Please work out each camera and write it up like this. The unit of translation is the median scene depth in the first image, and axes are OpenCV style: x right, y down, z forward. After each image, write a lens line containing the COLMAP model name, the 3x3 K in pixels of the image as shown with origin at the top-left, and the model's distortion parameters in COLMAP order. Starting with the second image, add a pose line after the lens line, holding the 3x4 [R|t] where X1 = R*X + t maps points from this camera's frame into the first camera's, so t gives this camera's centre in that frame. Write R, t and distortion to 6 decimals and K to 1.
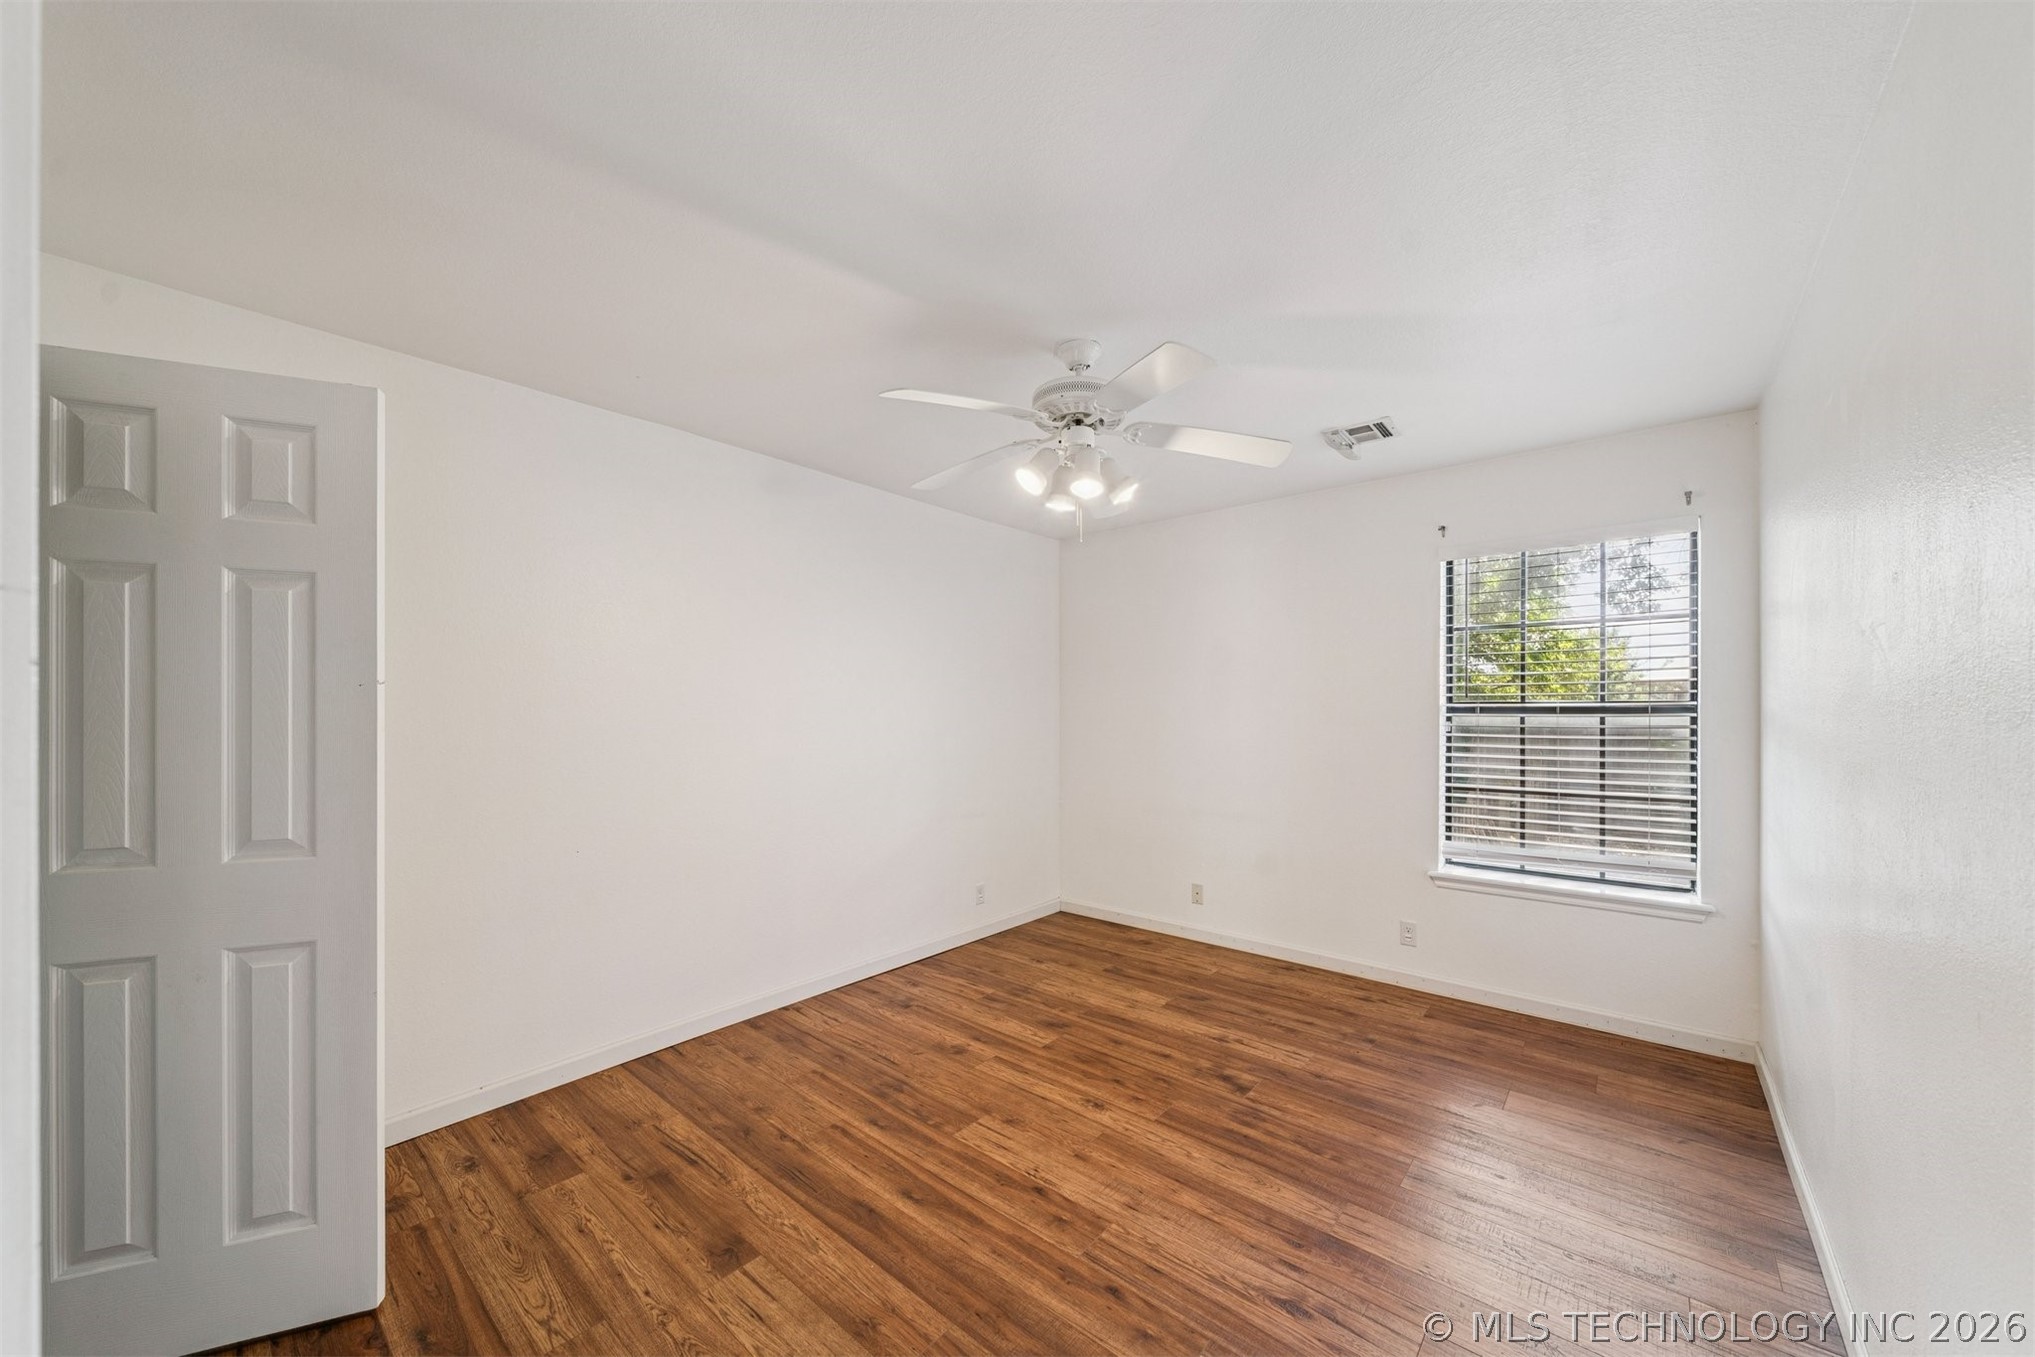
lens RADIAL K [[717.8, 0, 1022.9], [0, 717.8, 687.7], [0, 0, 1]] dist [0.000374, -0.001378]
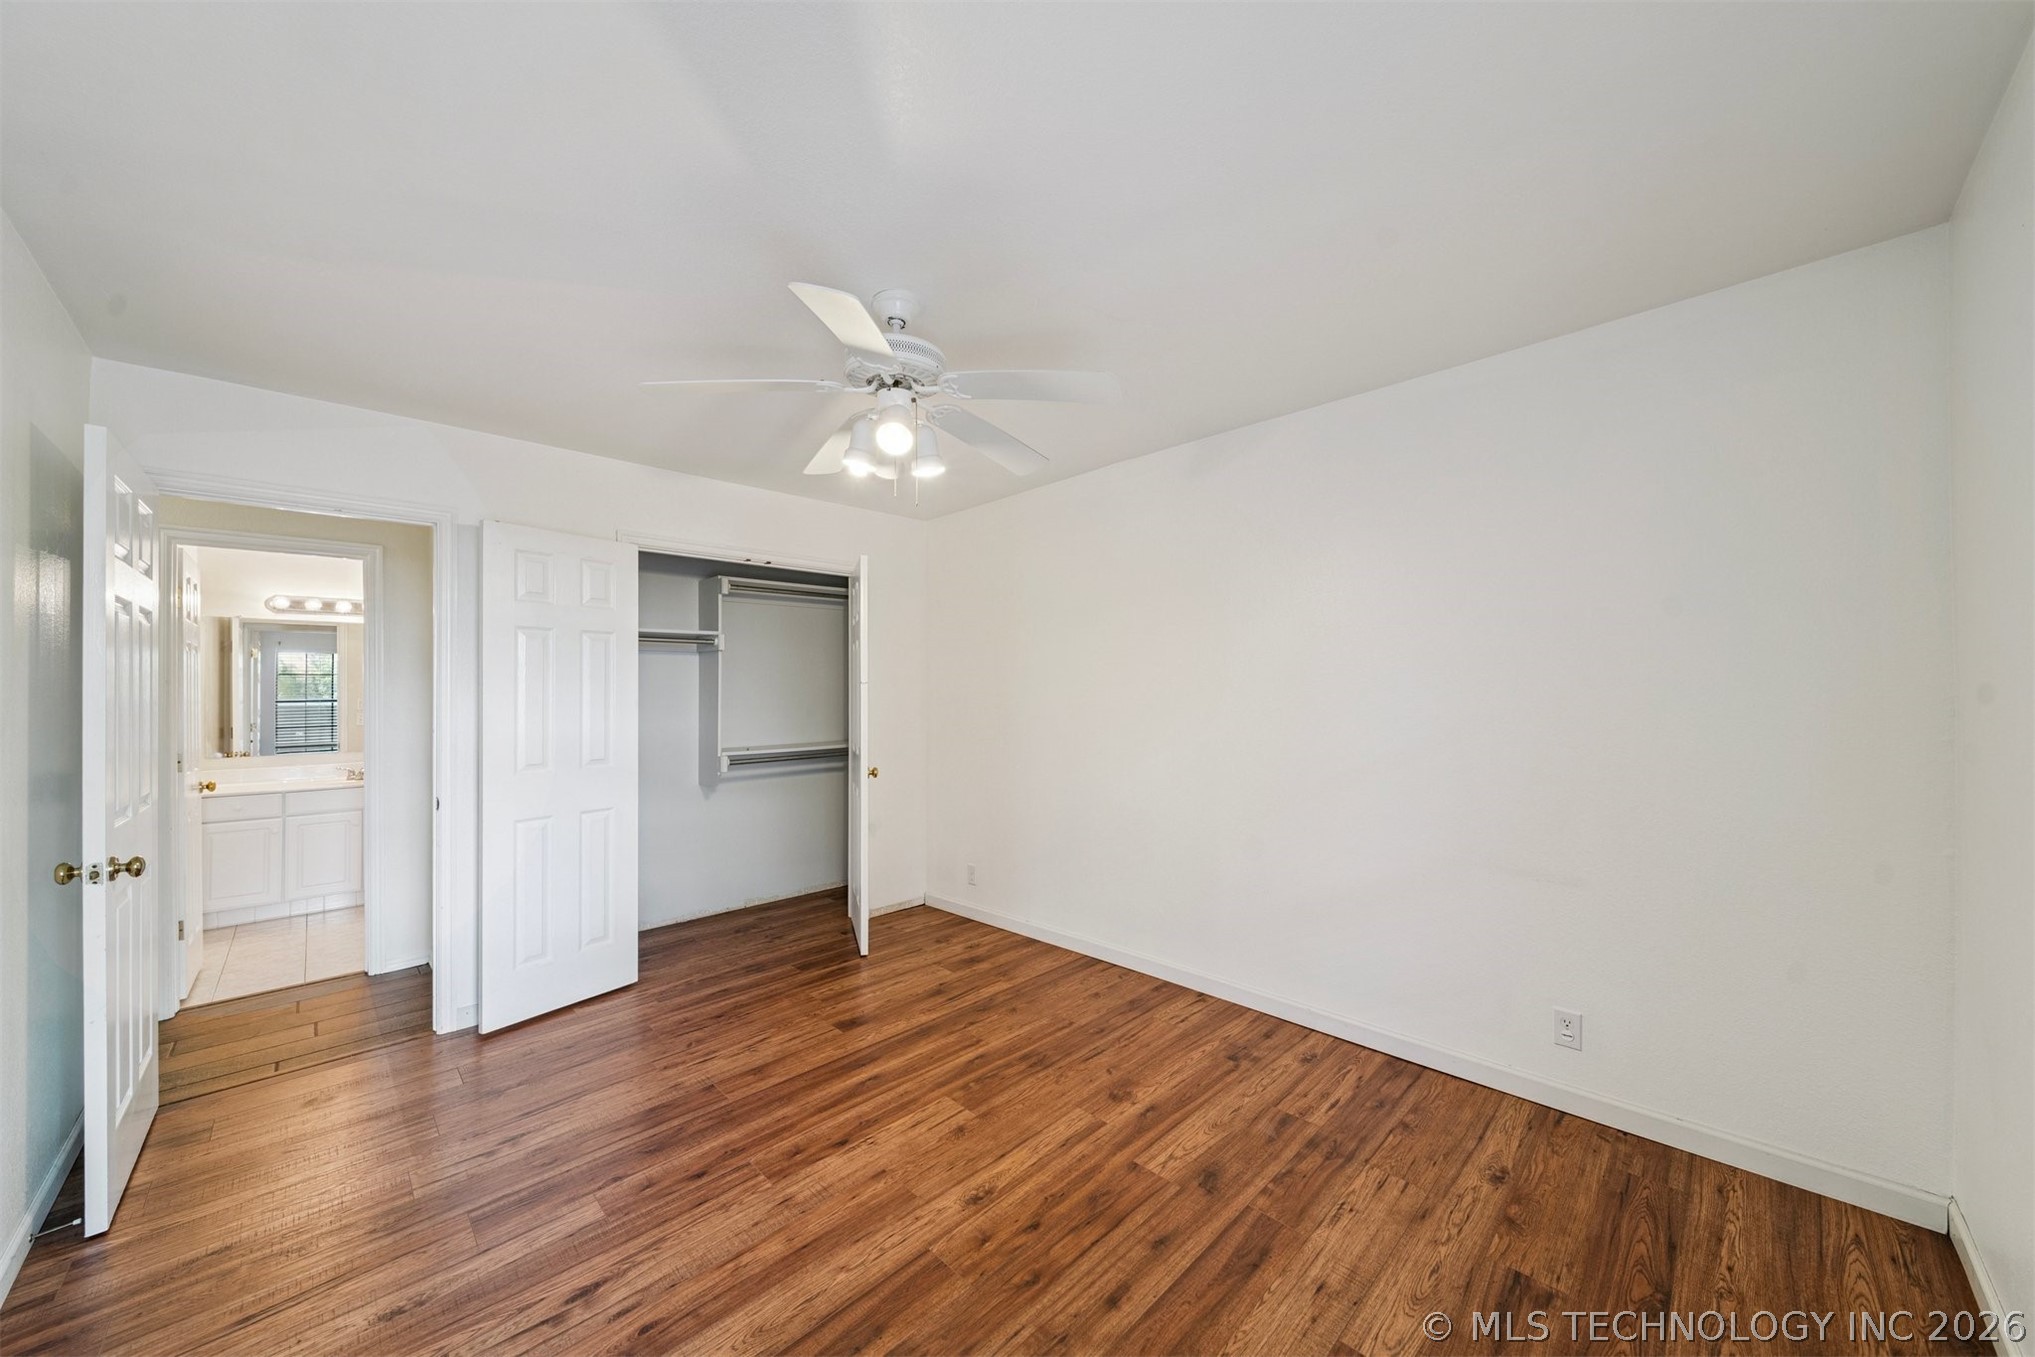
lens RADIAL K [[717.8, 0, 1022.9], [0, 717.8, 687.7], [0, 0, 1]] dist [0.000374, -0.001378]
pose [[-0.074516, -0.001965, -0.997218, 0.929823], [0.041691, 0.999118, -0.005085, 0.037364], [0.996348, -0.041954, -0.074369, 1.201015]]
